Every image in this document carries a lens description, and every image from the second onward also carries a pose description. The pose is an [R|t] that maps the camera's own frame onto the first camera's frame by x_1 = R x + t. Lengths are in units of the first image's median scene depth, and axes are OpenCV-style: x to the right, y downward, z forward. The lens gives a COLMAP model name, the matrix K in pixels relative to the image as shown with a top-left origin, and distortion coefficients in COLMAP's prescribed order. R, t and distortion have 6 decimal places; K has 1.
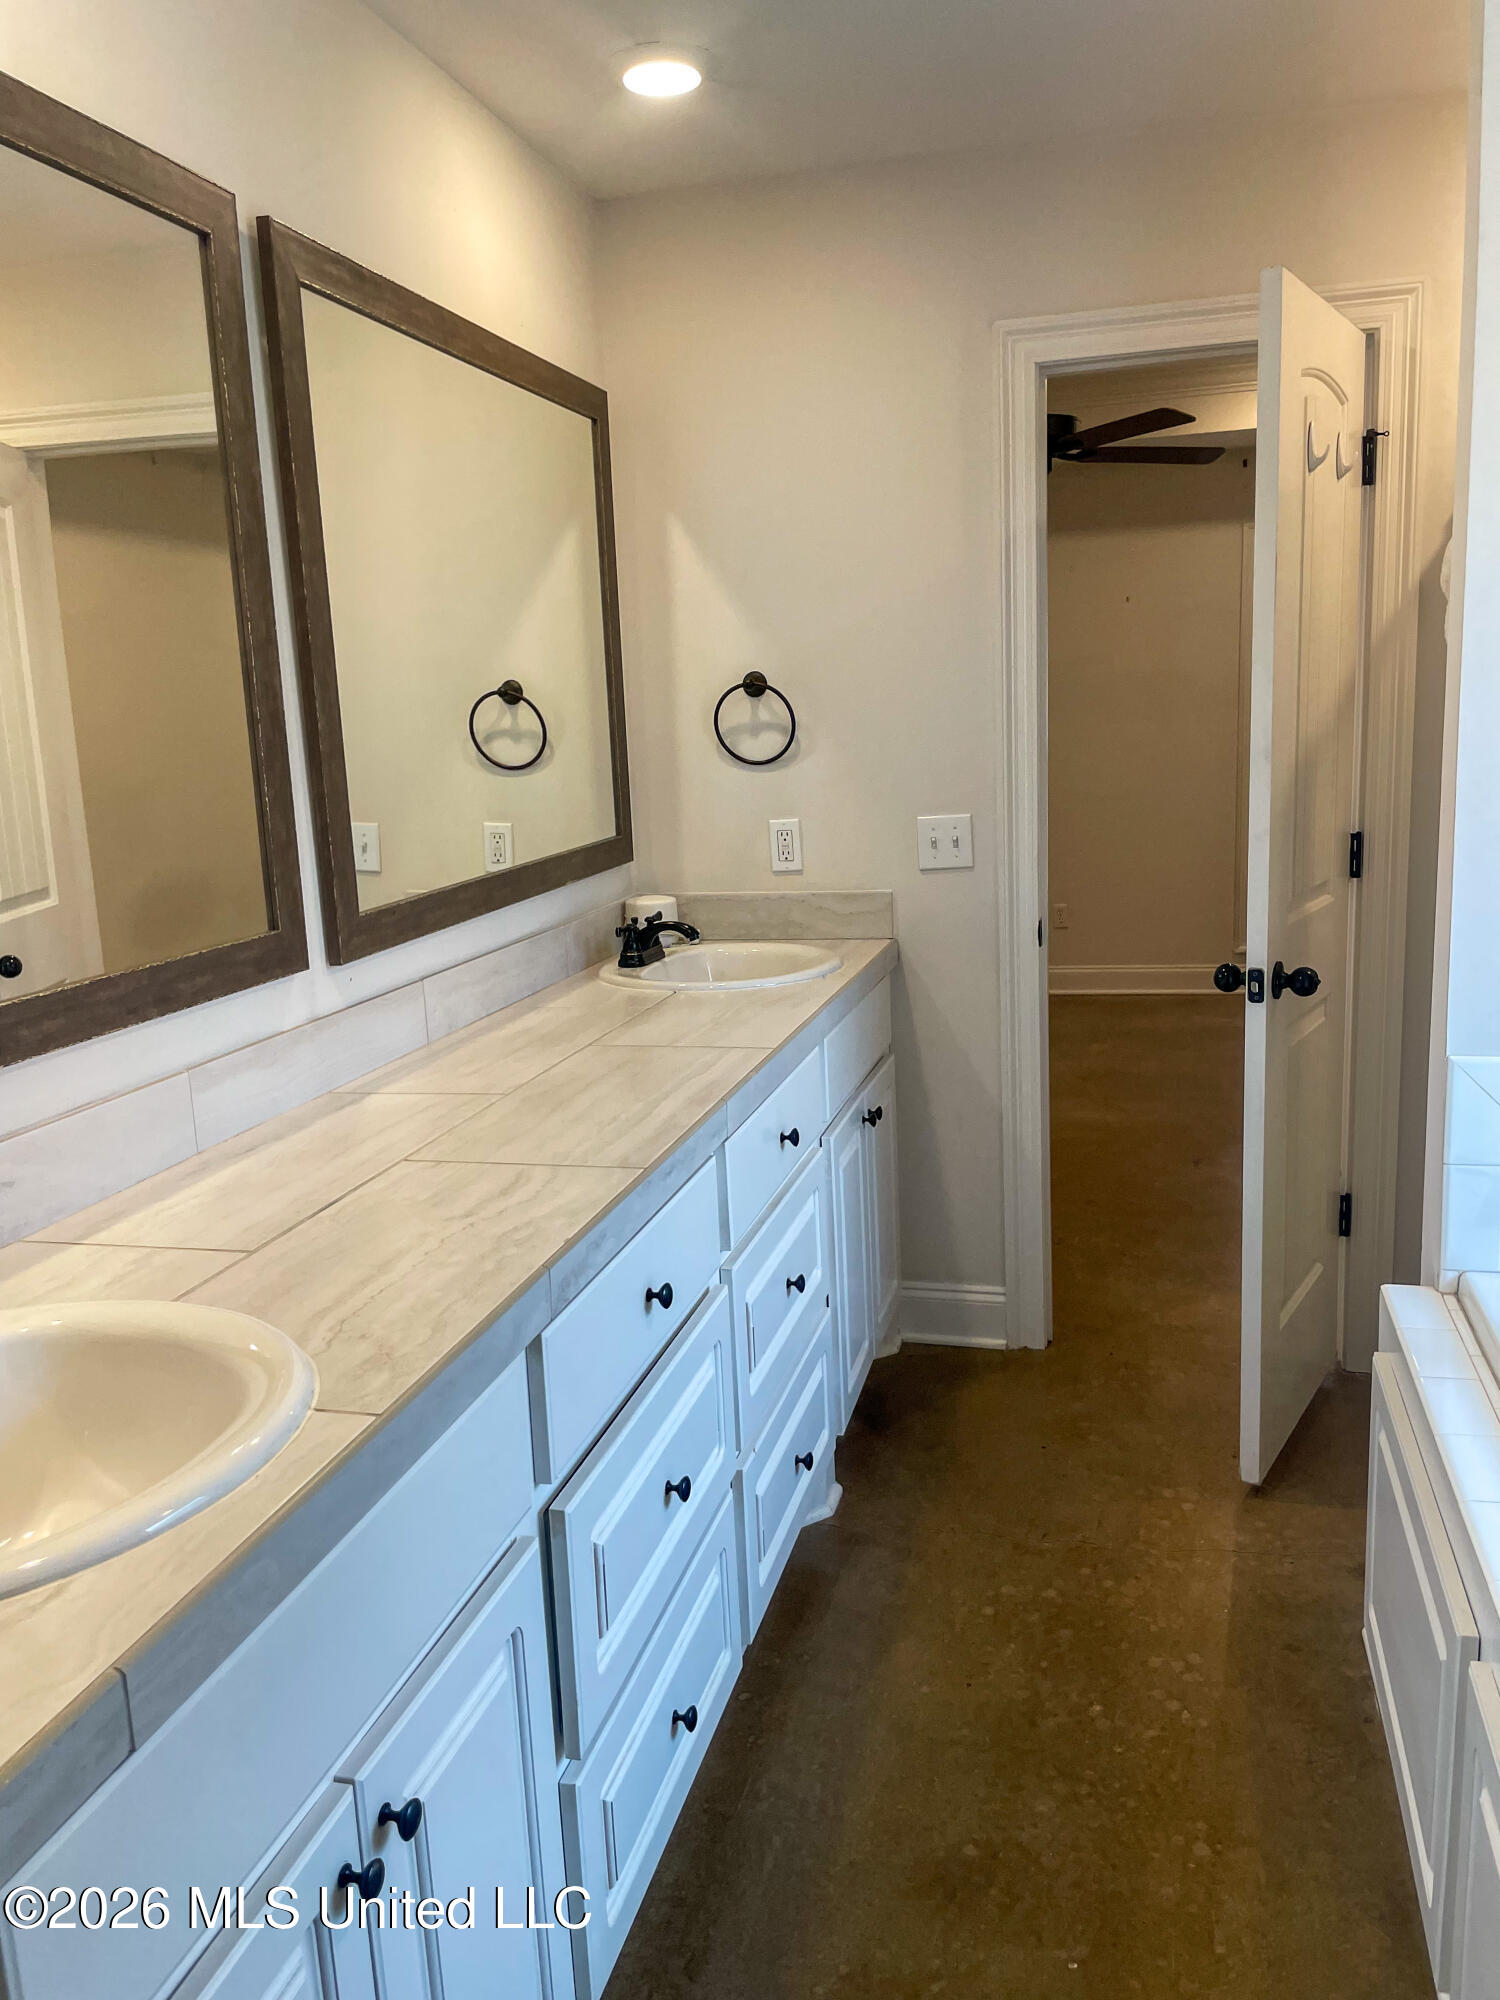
lens RADIAL K [[1532.3, 0, 752.6], [0, 1532.3, 999.9], [0, 0, 1]] dist [0.009933, -0.001392]
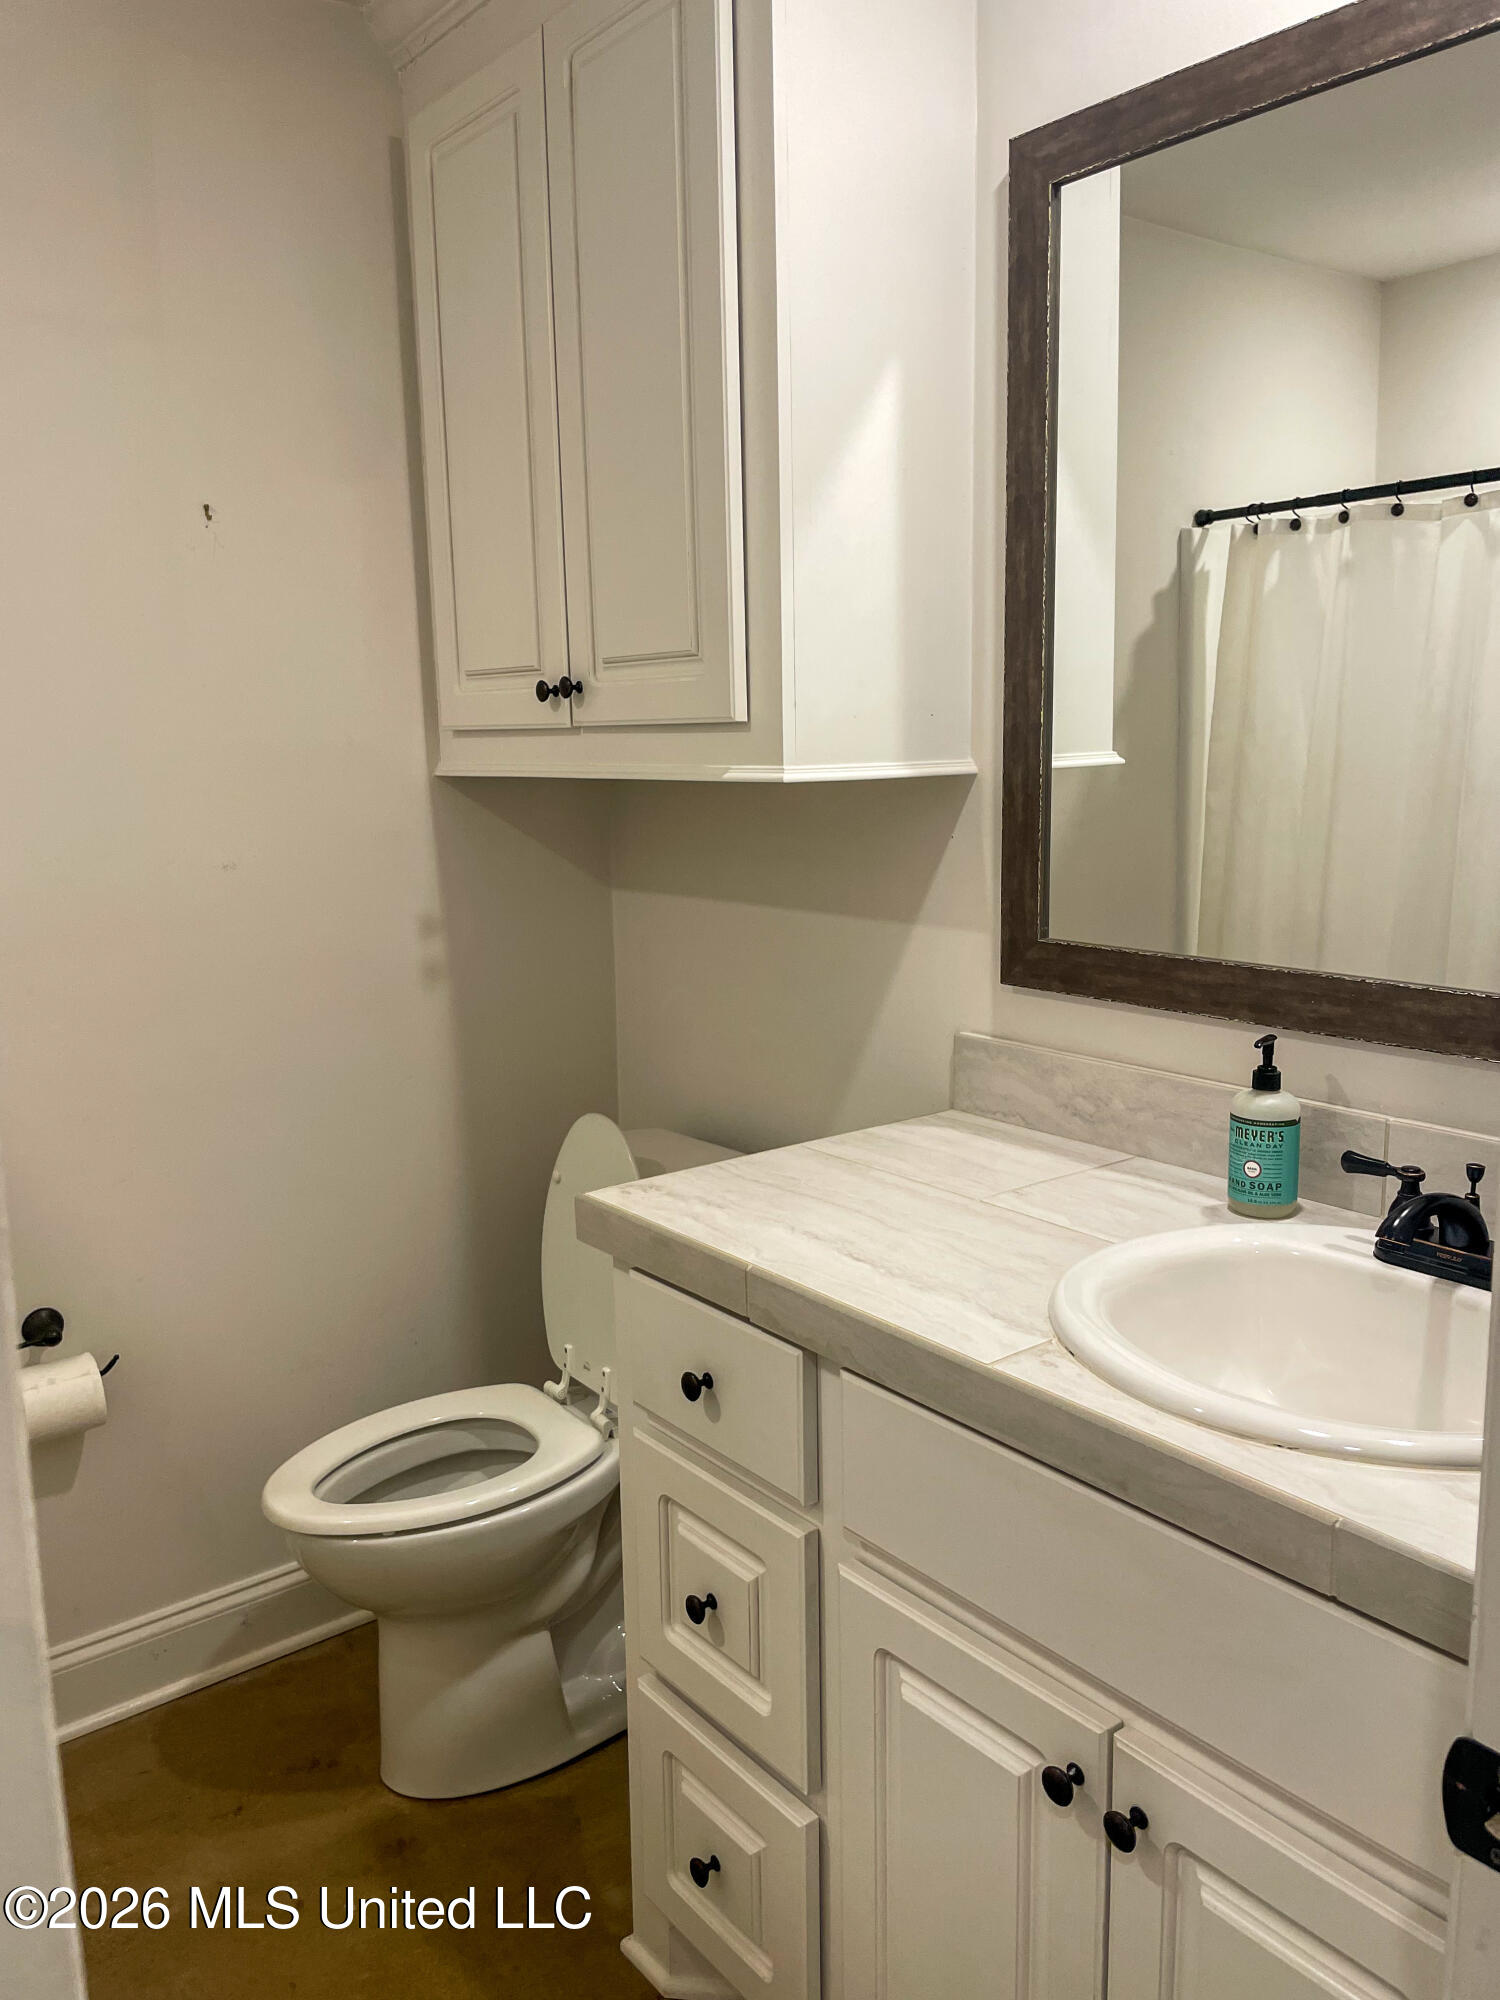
lens RADIAL K [[1532.3, 0, 750.4], [0, 1532.3, 999.8], [0, 0, 1]] dist [0.009933, -0.001392]
pose [[-0.598744, 0.233962, -0.766007, 0.514790], [-0.067613, 0.938206, 0.339407, -0.300387], [0.798081, 0.255010, -0.545927, 1.263396]]
